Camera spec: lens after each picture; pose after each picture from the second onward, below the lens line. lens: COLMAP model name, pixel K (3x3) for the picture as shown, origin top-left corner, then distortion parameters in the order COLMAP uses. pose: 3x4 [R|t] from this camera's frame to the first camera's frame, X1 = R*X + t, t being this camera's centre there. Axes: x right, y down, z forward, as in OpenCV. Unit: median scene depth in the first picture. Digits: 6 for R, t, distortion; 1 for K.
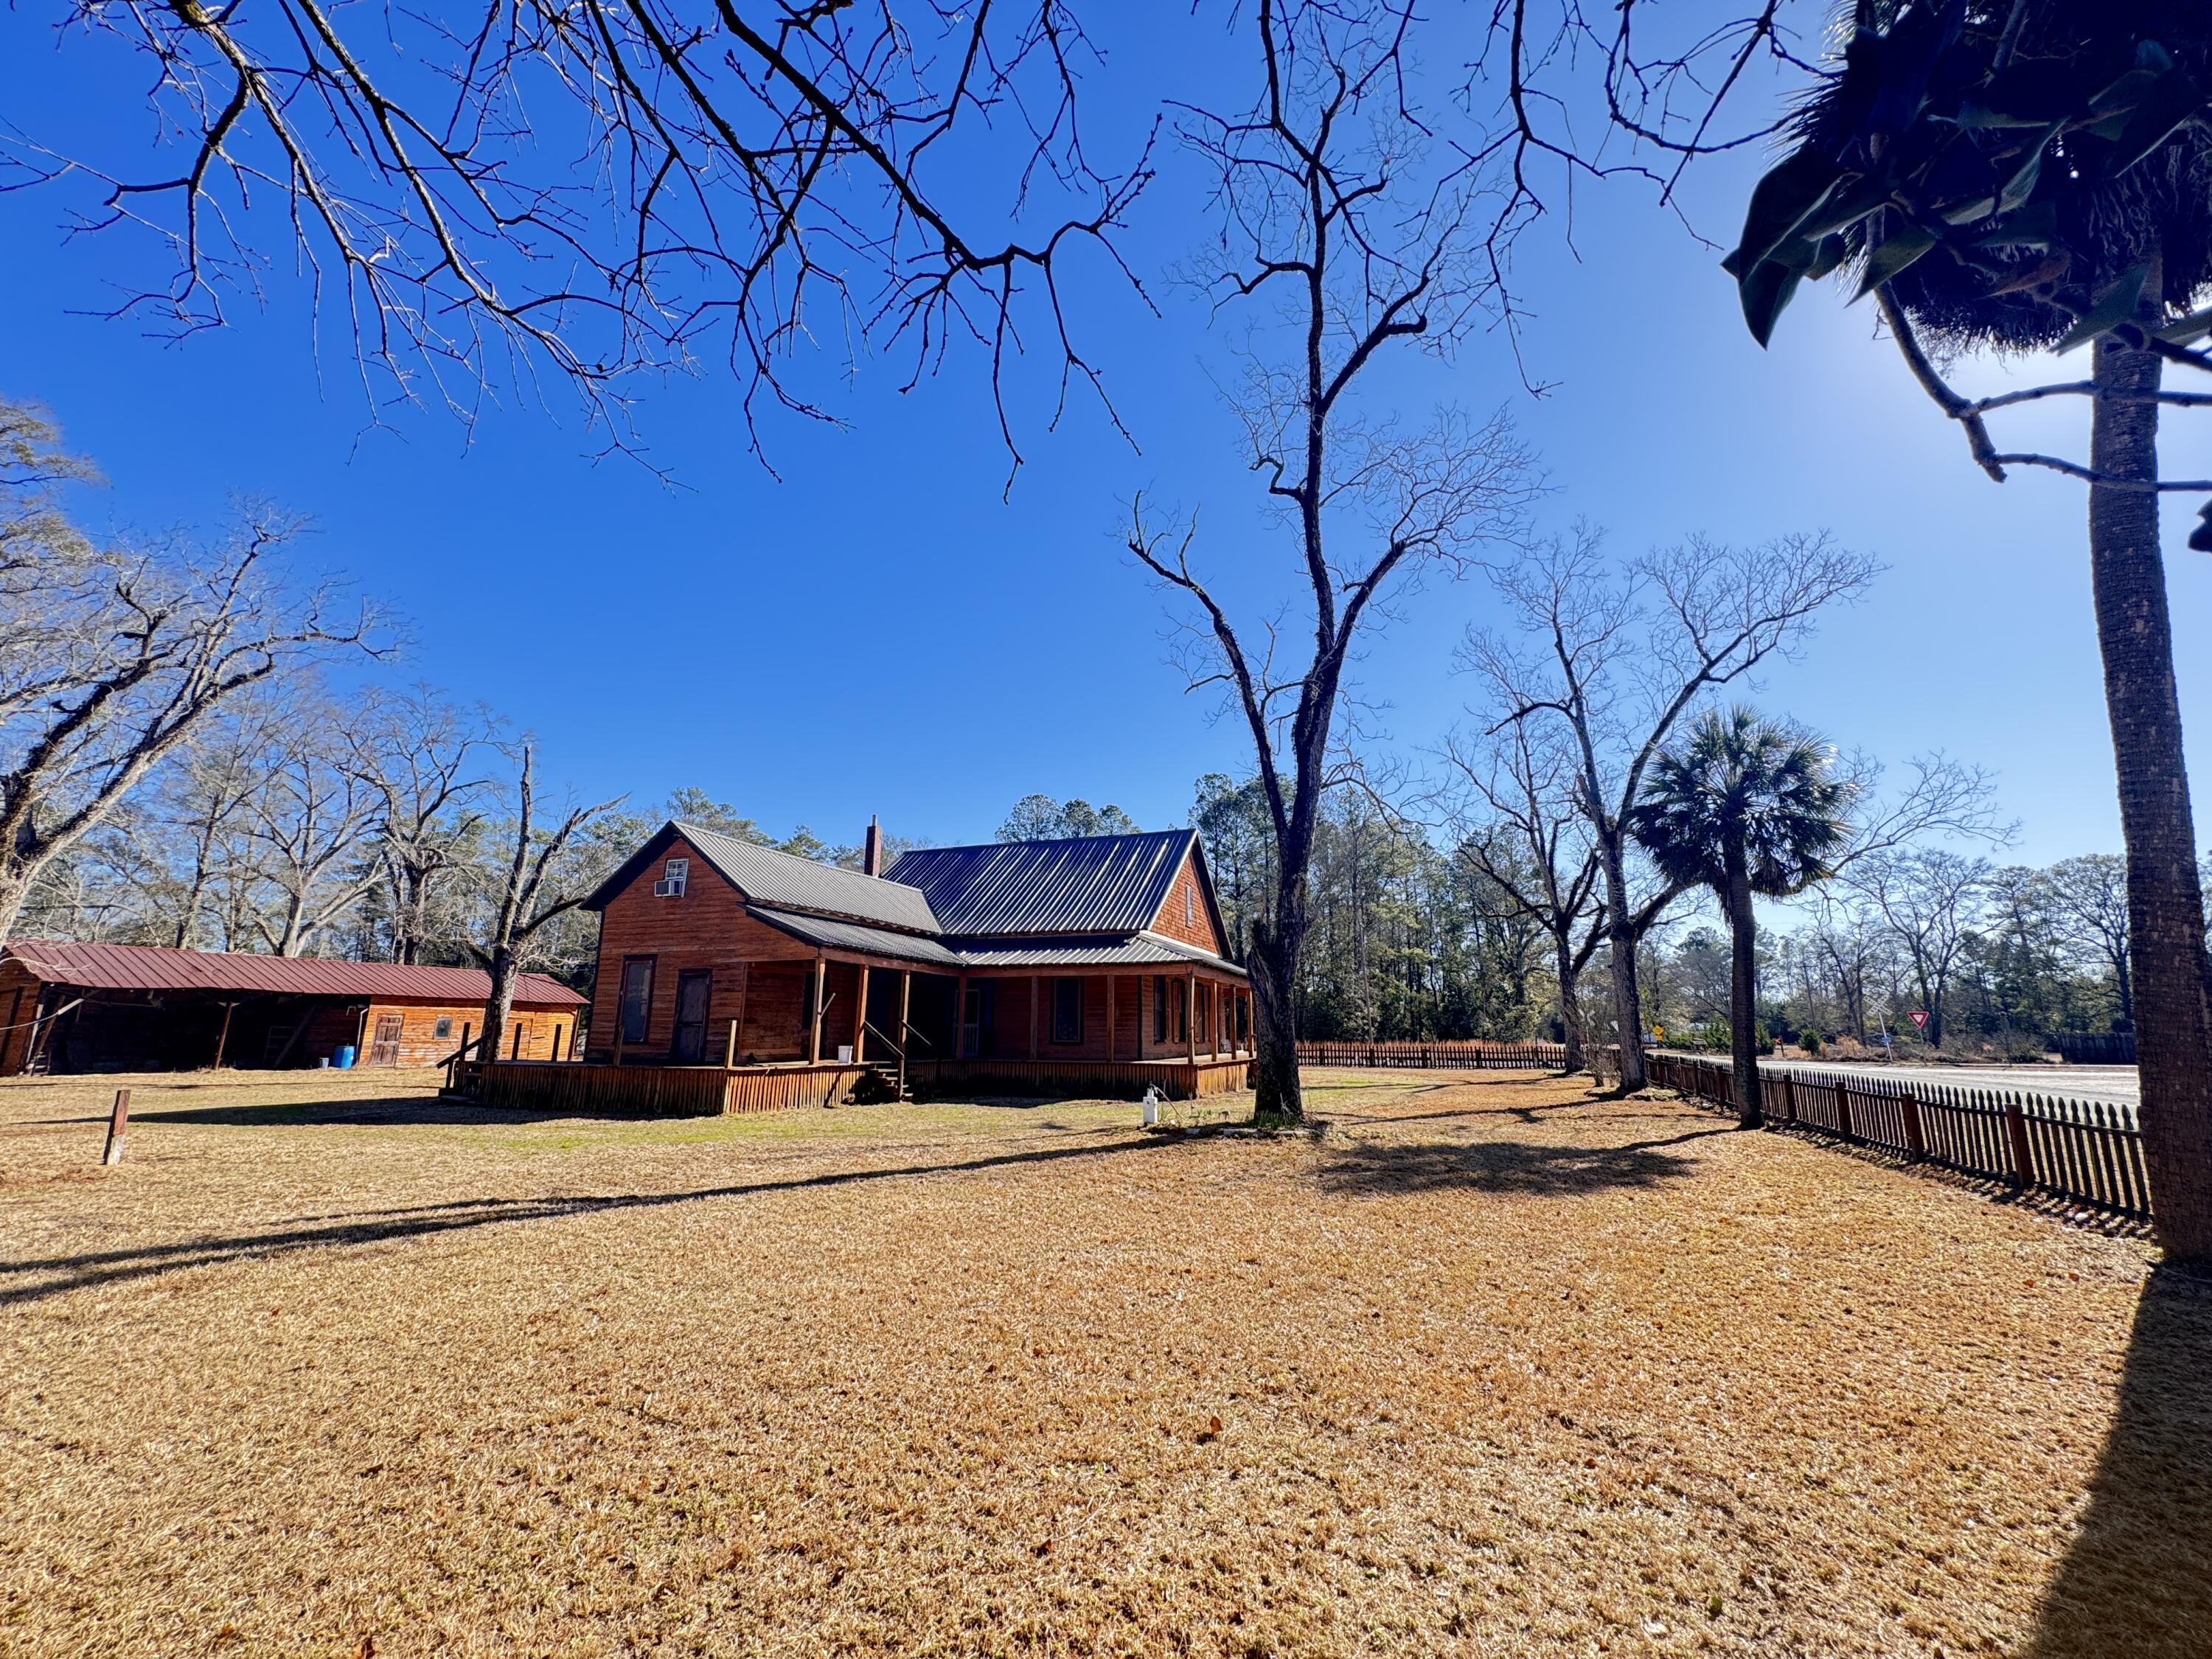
lens RADIAL K [[880.6, 0, 1105.2], [0, 880.6, 826.9], [0, 0, 1]] dist [-0.001369, 0.000771]
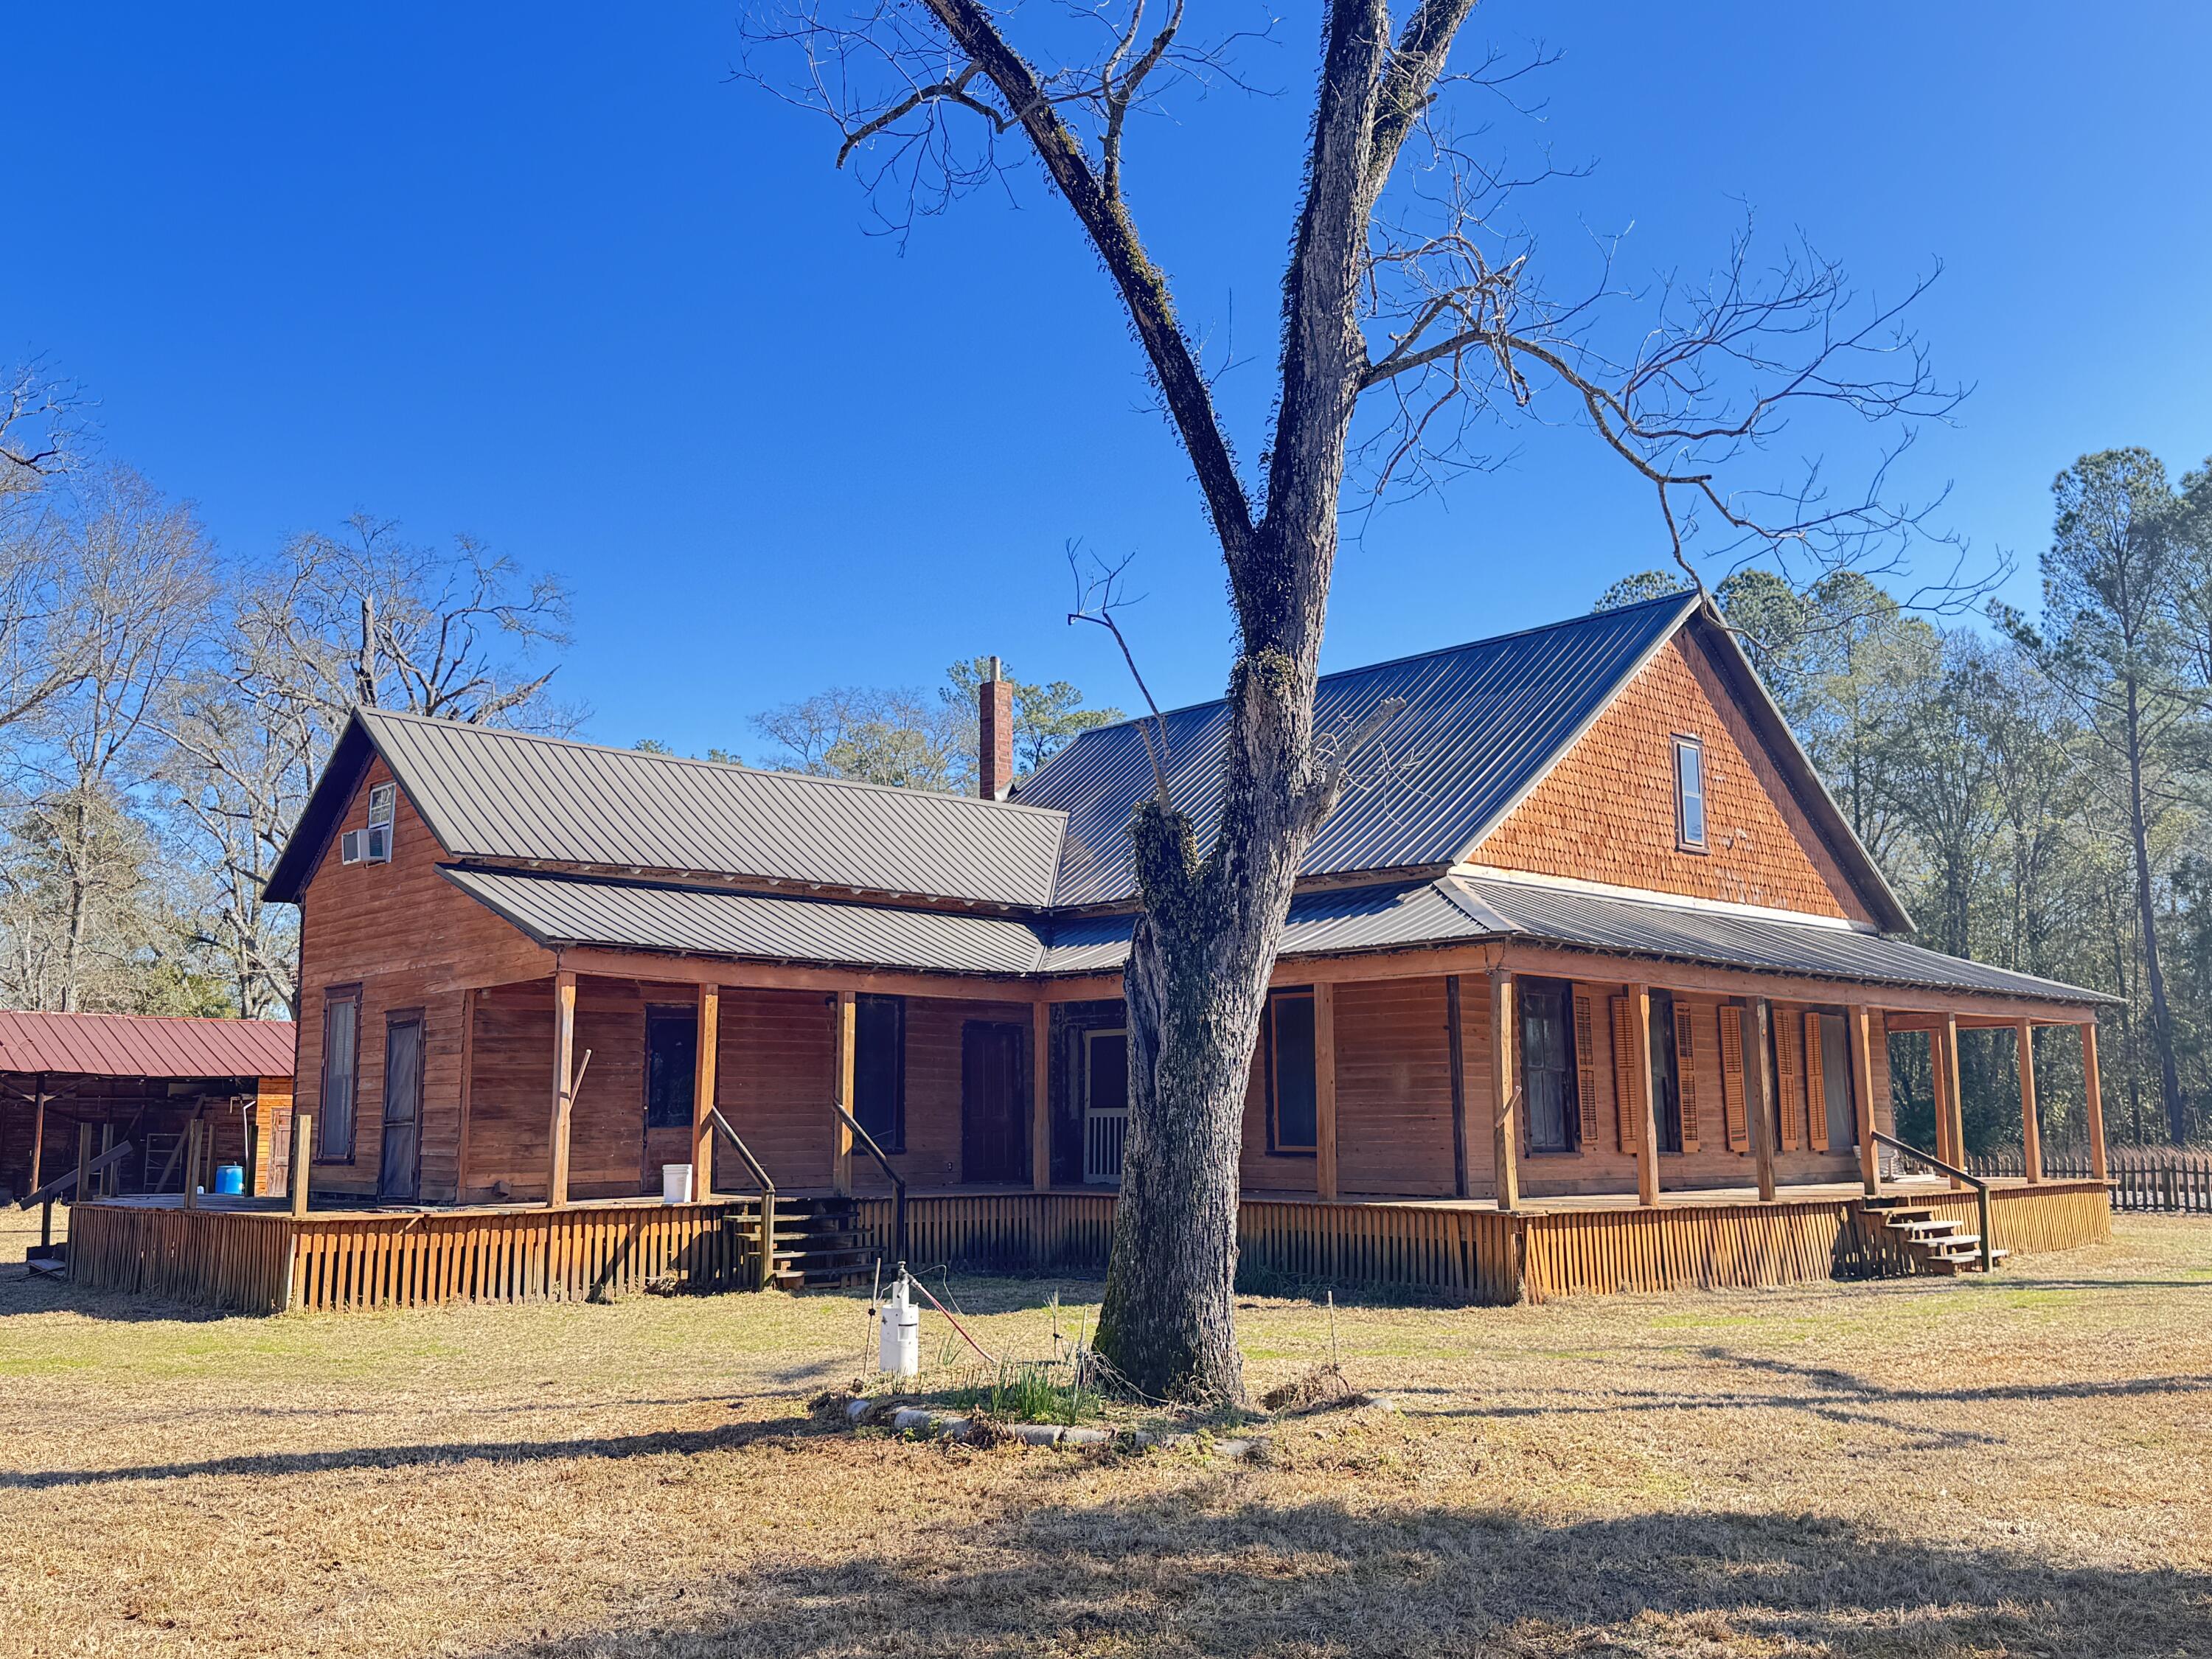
lens RADIAL K [[1882.8, 0, 1105.3], [0, 1882.8, 835.1], [0, 0, 1]] dist [0.133686, -0.216933]
pose [[0.895534, -0.076632, -0.438346, 0.403533], [0.109734, 0.992670, 0.050646, 0.067322], [0.431251, -0.093456, 0.897379, 0.284297]]
